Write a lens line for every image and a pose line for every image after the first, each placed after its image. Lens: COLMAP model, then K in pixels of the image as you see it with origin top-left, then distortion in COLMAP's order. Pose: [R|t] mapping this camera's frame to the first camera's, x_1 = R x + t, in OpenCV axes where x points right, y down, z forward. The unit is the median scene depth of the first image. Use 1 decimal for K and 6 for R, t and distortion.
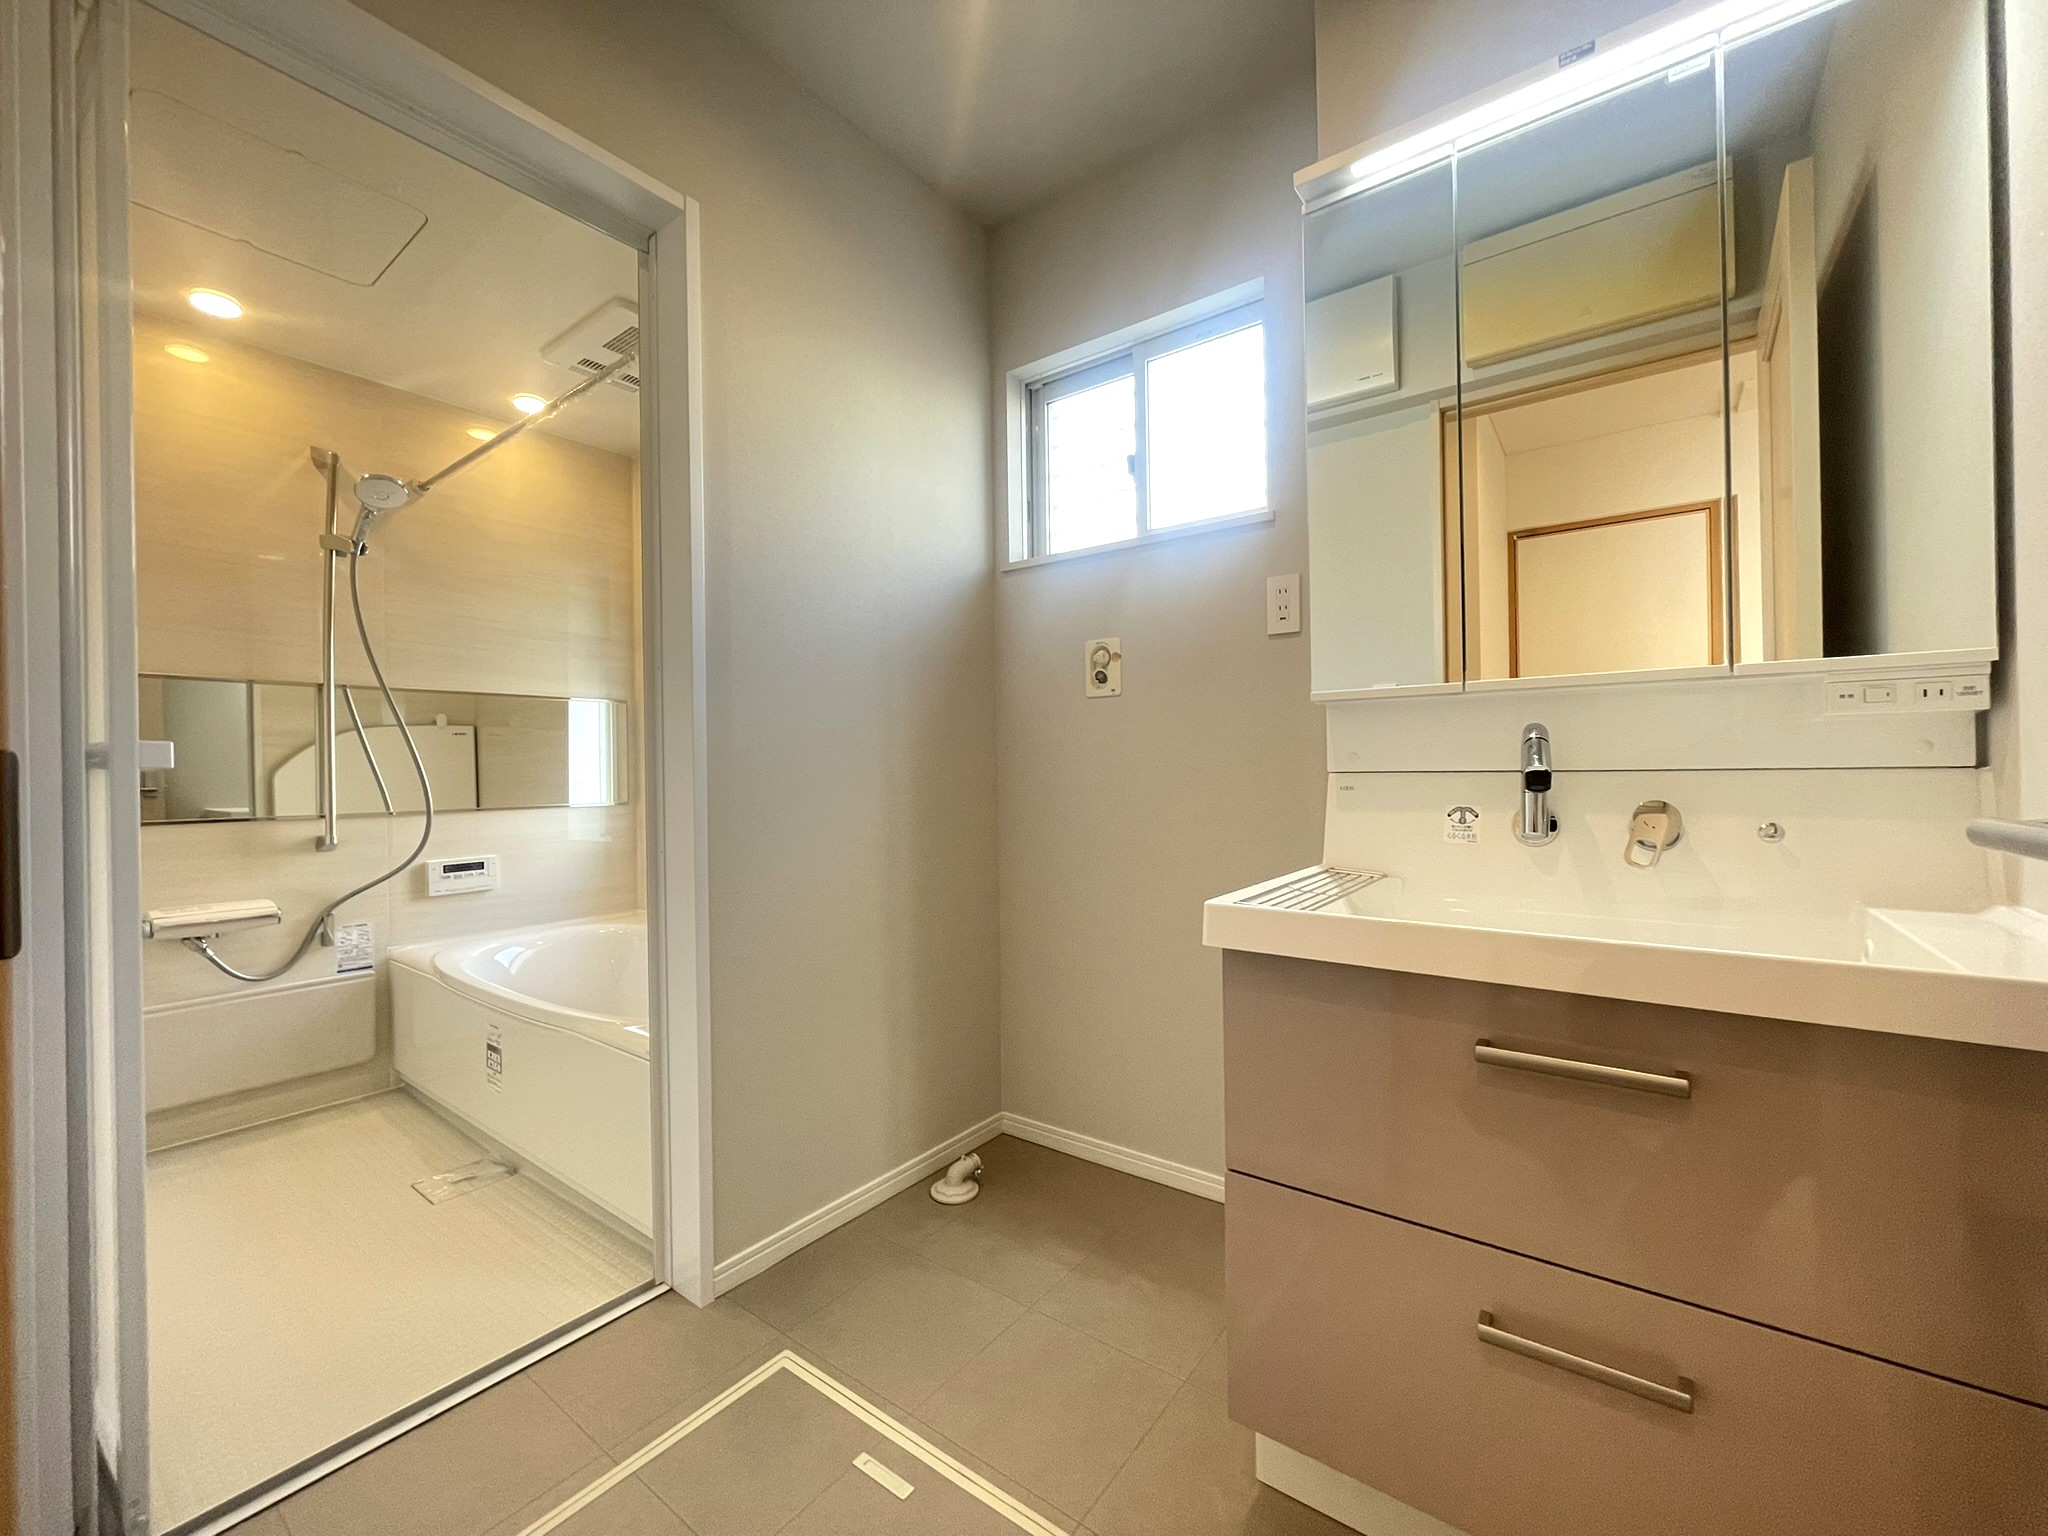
lens RADIAL K [[823.0, 0, 1024.0], [0, 823.0, 768.0], [0, 0, 1]] dist [0.000914, -0.000411]
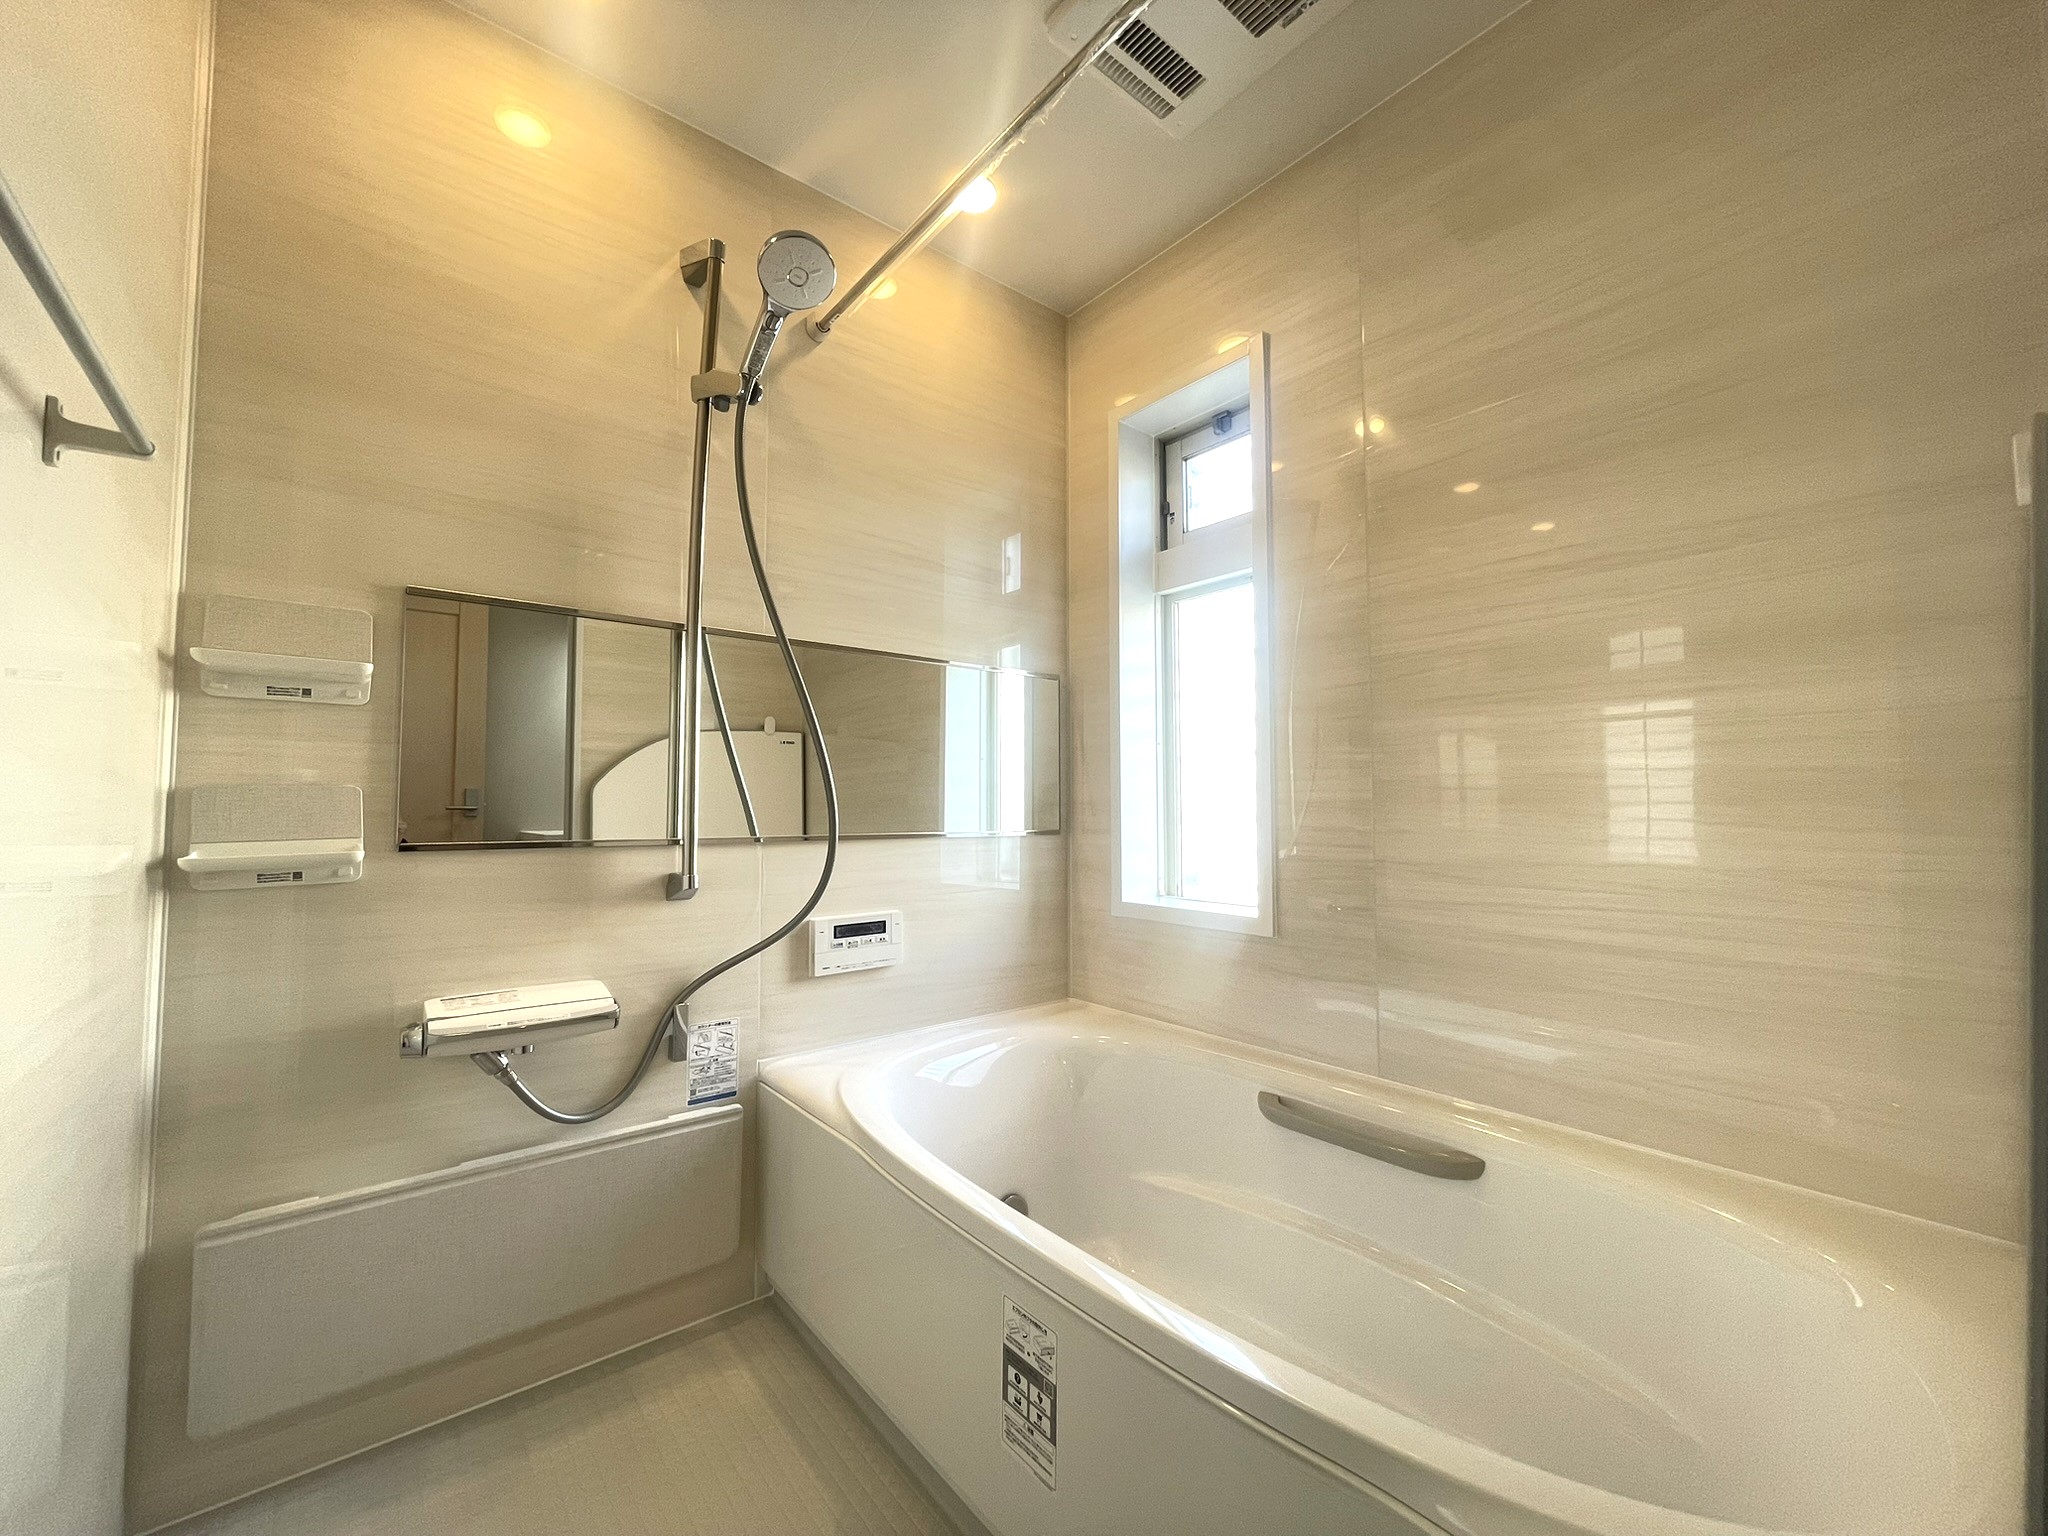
lens RADIAL K [[823.0, 0, 1024.0], [0, 823.0, 768.0], [0, 0, 1]] dist [0.000914, -0.000411]
pose [[0.972295, 0.001622, -0.233751, -0.450833], [-0.013225, 0.998756, -0.048081, 0.030078], [0.233382, 0.049841, 0.971107, 0.457269]]
